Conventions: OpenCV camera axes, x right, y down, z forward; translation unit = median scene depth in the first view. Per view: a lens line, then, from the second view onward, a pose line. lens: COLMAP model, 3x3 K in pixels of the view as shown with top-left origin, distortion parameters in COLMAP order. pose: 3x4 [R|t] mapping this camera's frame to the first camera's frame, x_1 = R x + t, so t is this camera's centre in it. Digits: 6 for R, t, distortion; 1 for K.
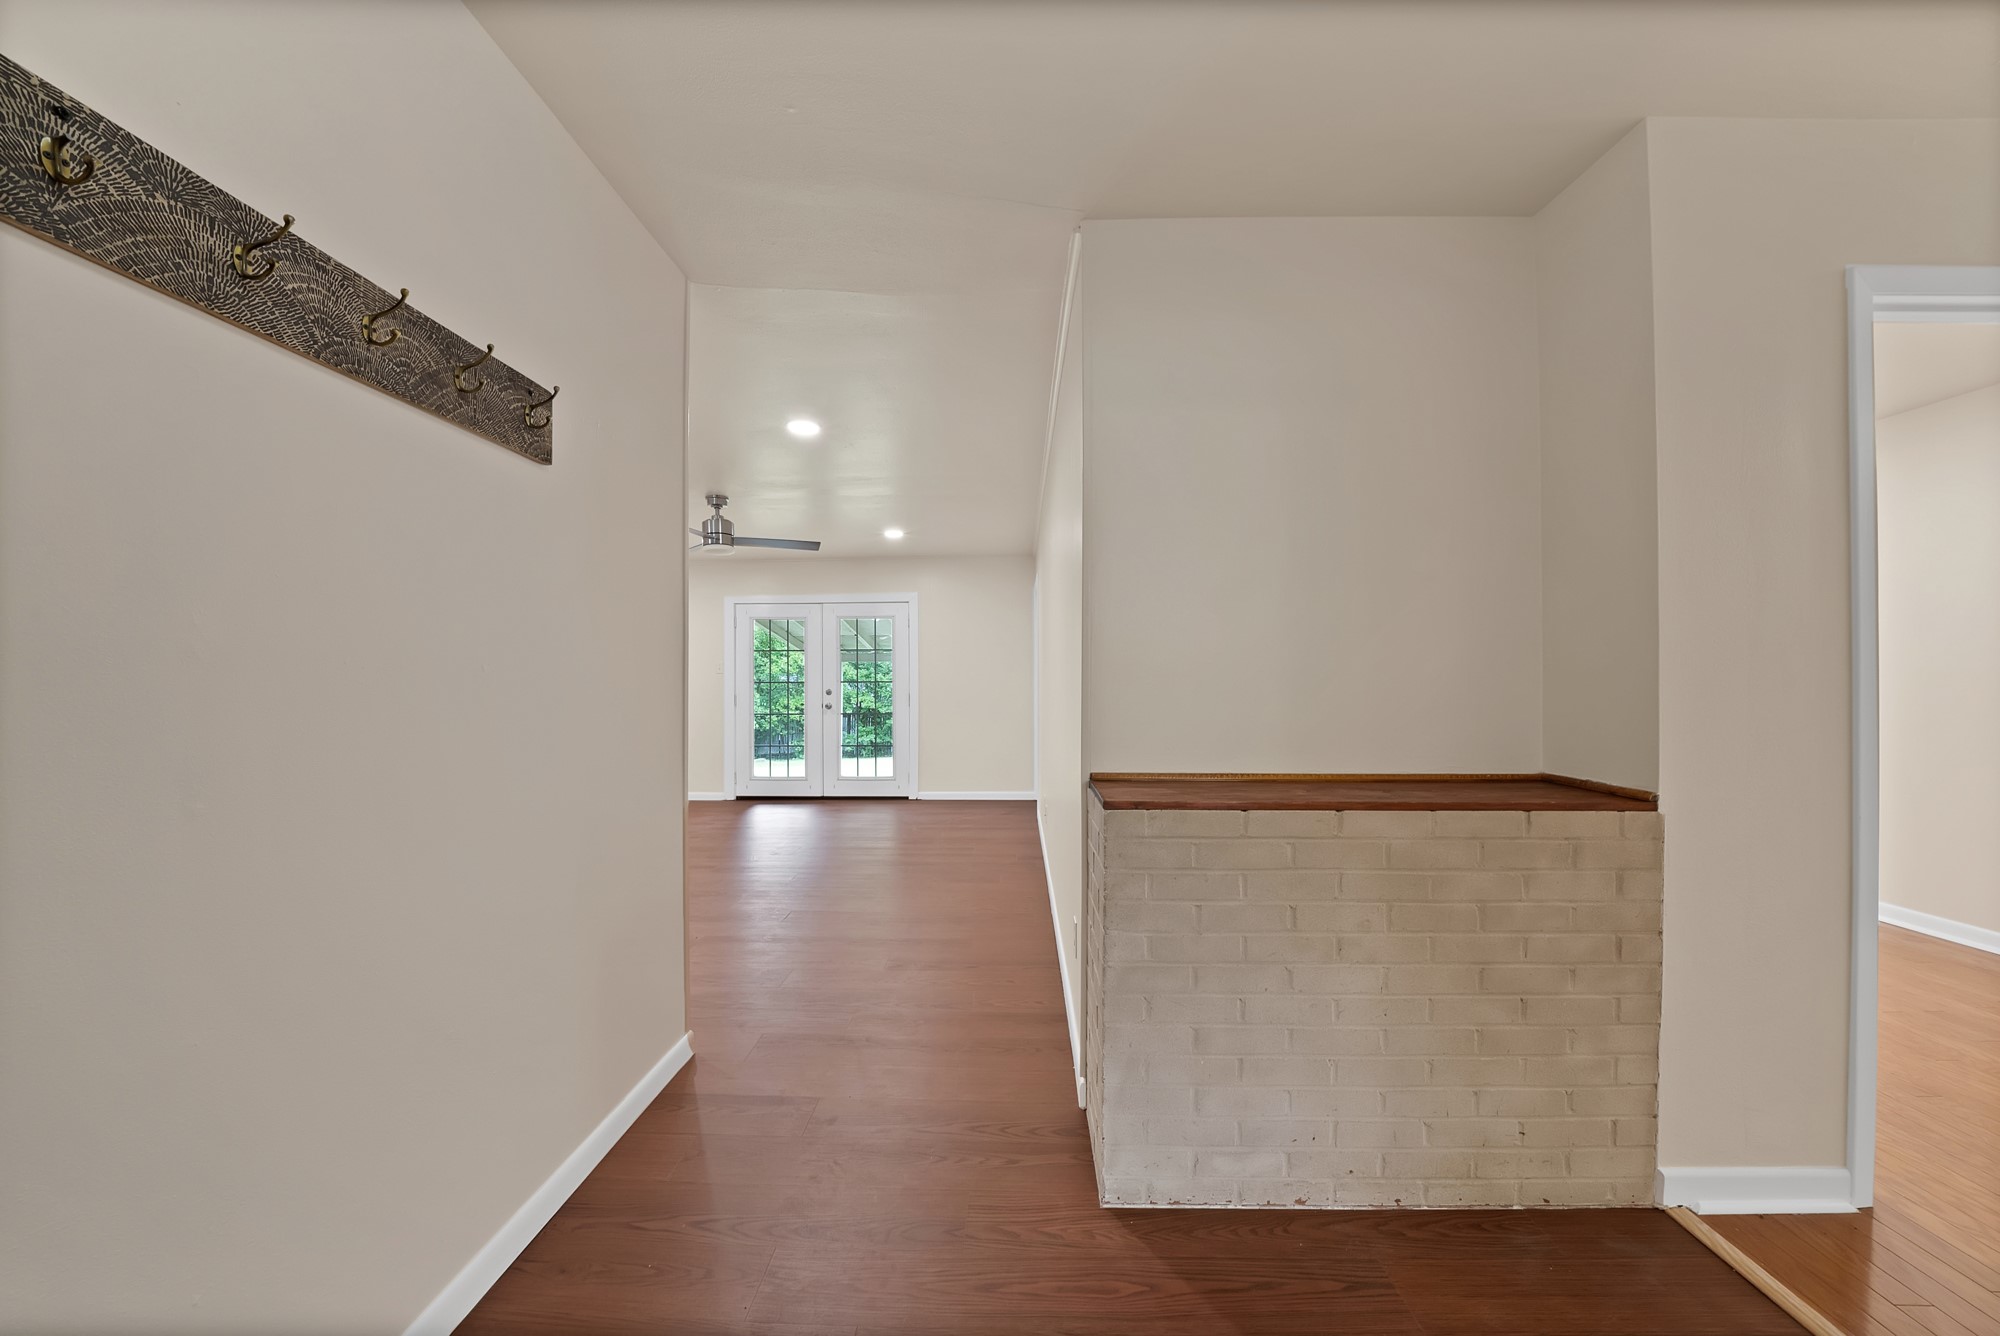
lens RADIAL K [[734.8, 0, 990.3], [0, 734.8, 678.7], [0, 0, 1]] dist [-0.025298, 0.002014]
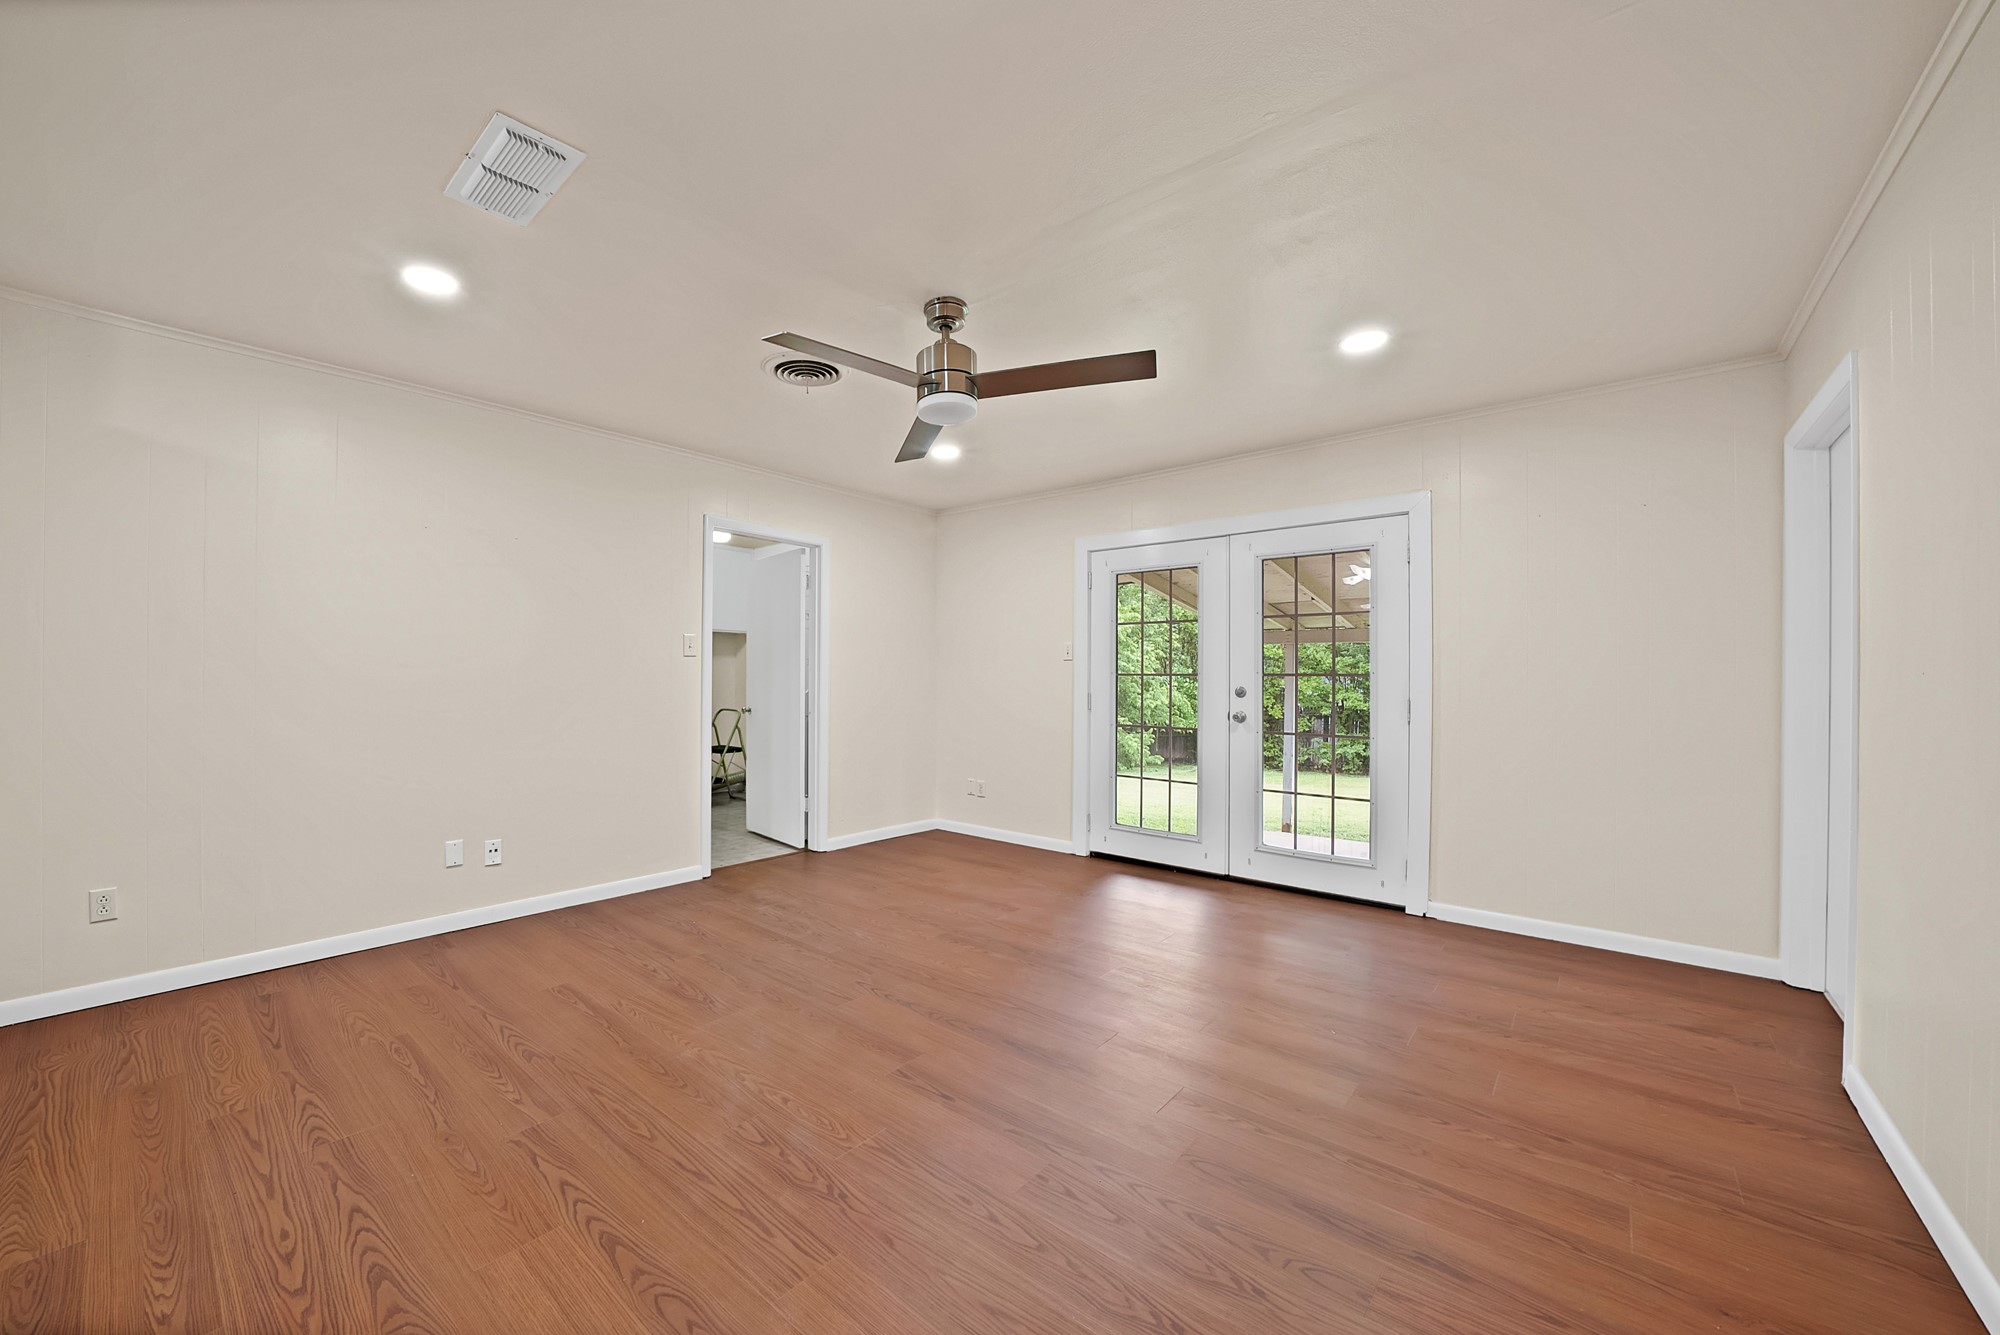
lens RADIAL K [[734.8, 0, 914.9], [0, 734.8, 677.1], [0, 0, 1]] dist [-0.025298, 0.002014]
pose [[0.751529, 0.009419, -0.659633, -0.164034], [-0.002003, 0.999926, 0.011996, 0.002754], [0.659697, -0.007694, 0.751492, 1.775904]]
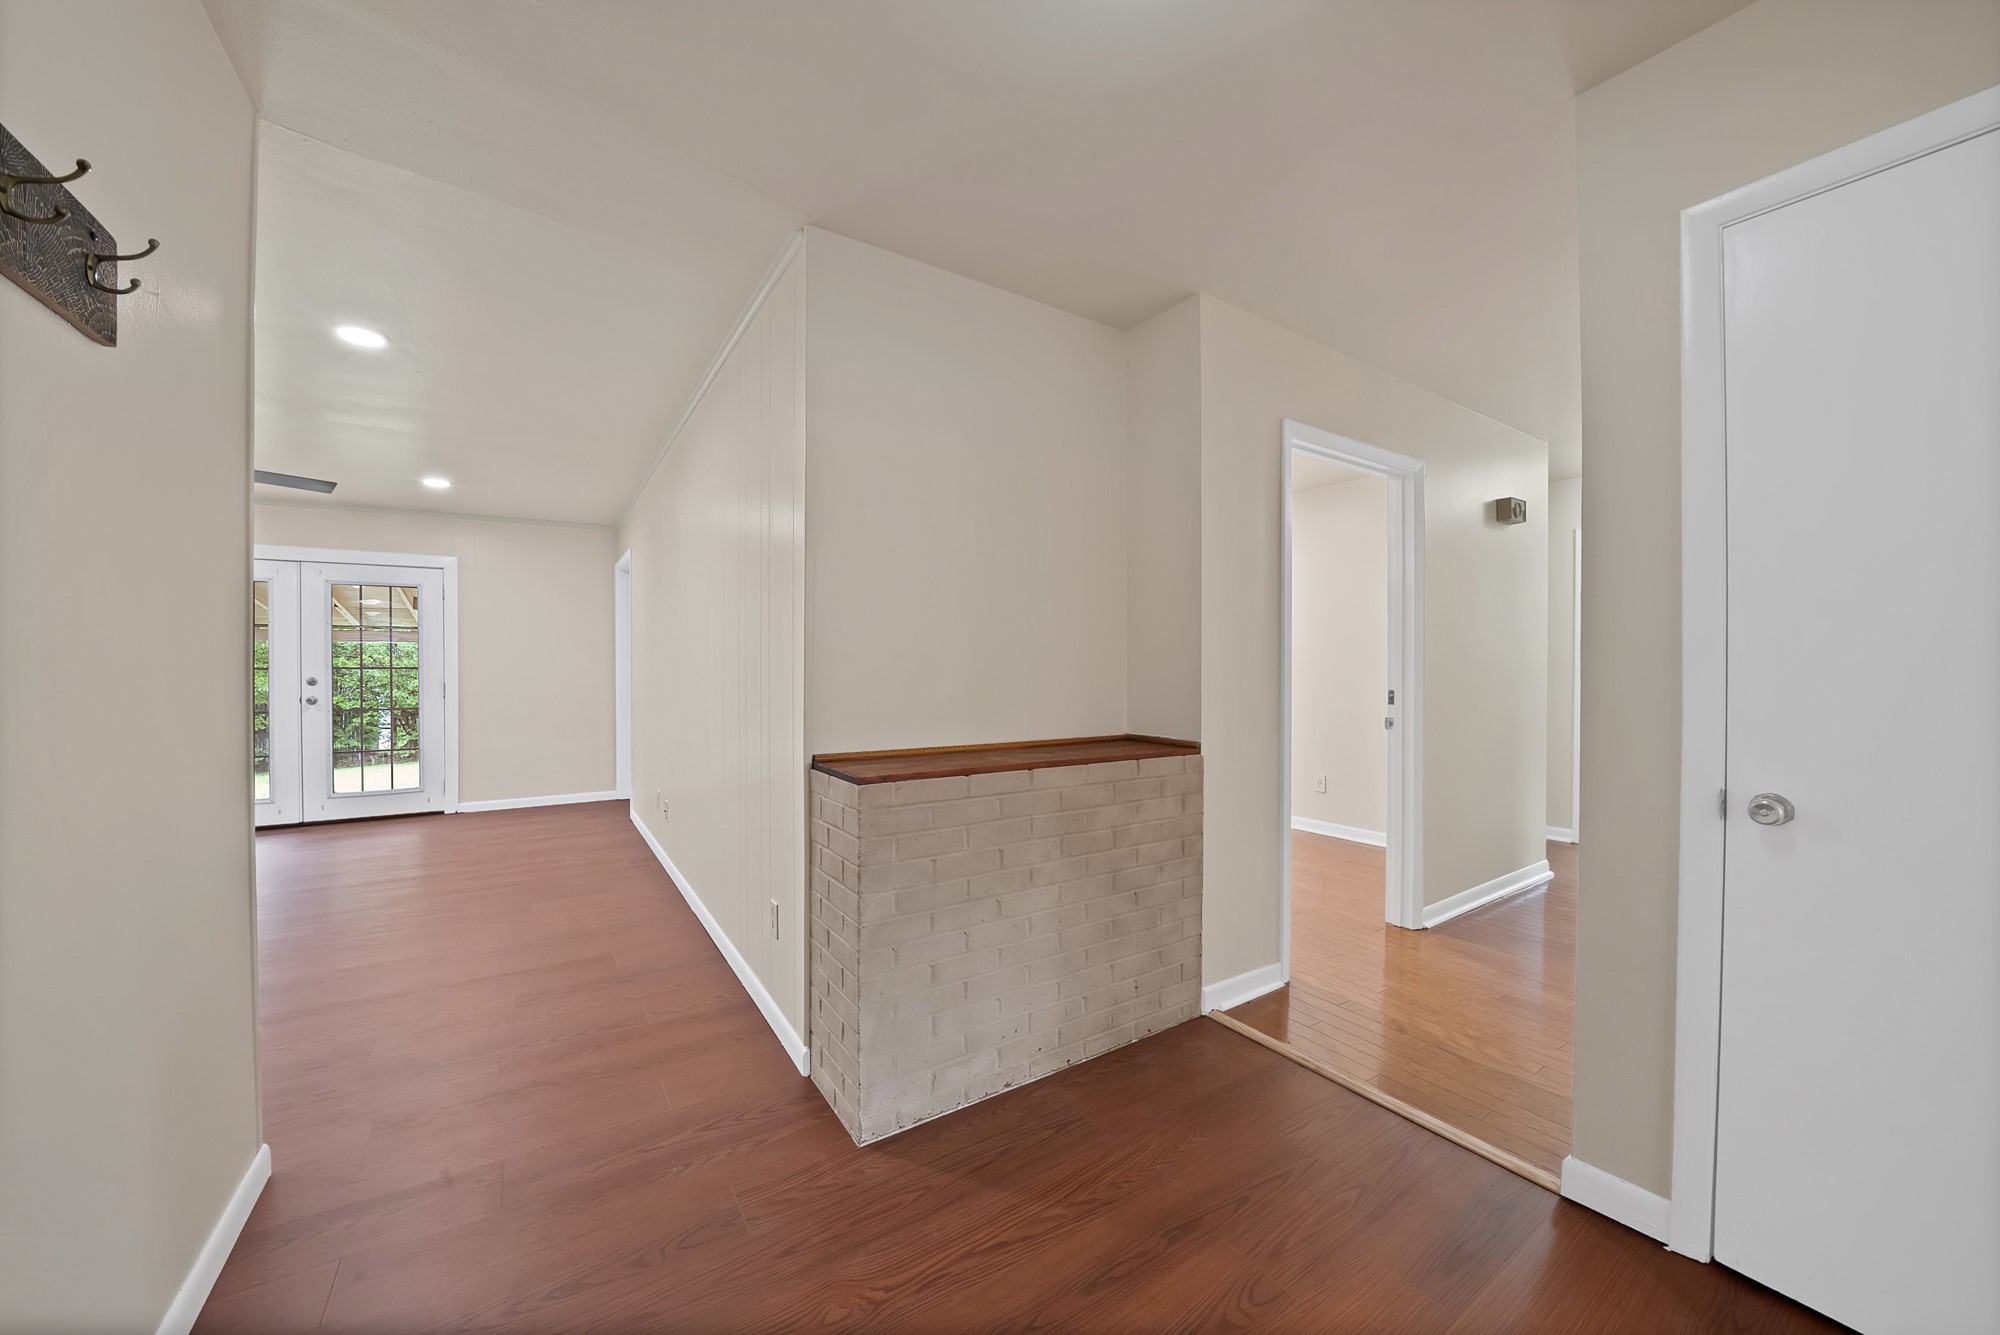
lens RADIAL K [[734.8, 0, 1008.6], [0, 734.8, 670.2], [0, 0, 1]] dist [-0.025298, 0.002014]
pose [[0.812734, -0.000951, 0.582634, -0.300567], [-0.003200, 0.999976, 0.006096, -0.000395], [-0.582626, -0.006819, 0.812711, -0.019394]]
